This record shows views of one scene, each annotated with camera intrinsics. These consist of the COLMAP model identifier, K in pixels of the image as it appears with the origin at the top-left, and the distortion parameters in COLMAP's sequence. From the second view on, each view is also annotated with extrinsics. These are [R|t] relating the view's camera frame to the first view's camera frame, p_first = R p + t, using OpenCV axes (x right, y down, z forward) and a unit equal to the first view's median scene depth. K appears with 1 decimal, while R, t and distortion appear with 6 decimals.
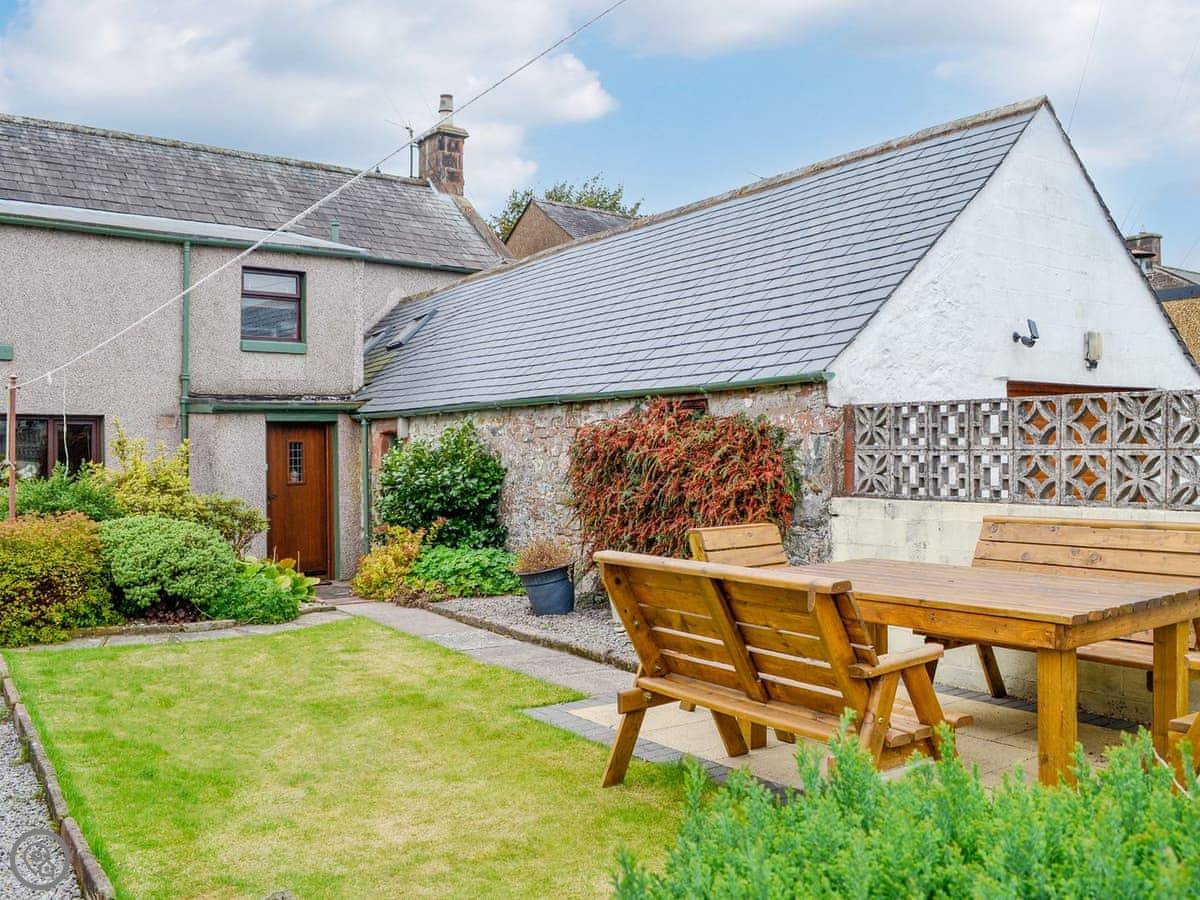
lens RADIAL K [[1060.9, 0, 614.2], [0, 1060.9, 447.6], [0, 0, 1]] dist [-0.084729, 0.013130]
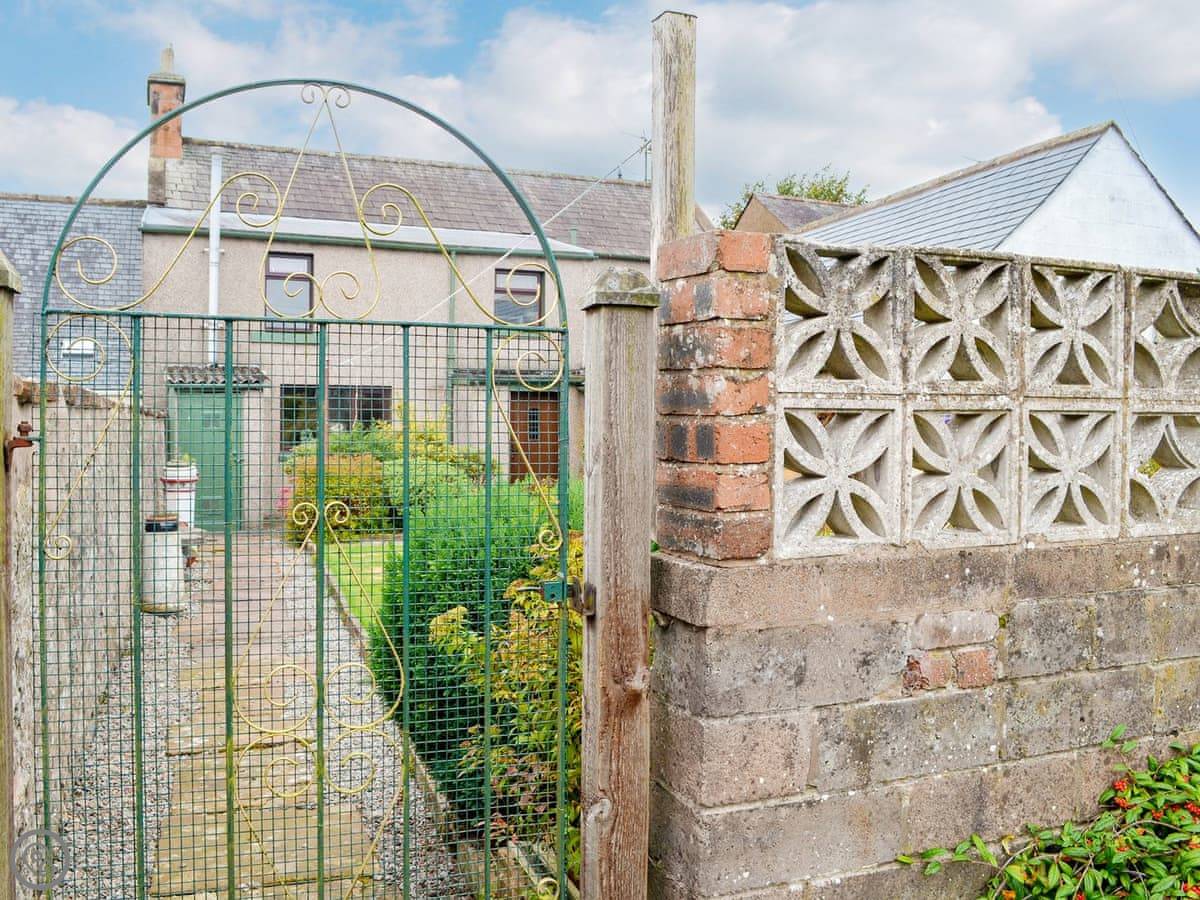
lens RADIAL K [[1092.0, 0, 597.8], [0, 1092.0, 416.1], [0, 0, 1]] dist [-0.098136, 0.005634]
pose [[0.959960, 0.010209, -0.279952, 0.138600], [-0.010811, 0.999941, -0.000606, 0.004557], [0.279930, 0.003608, 0.960014, -0.235757]]
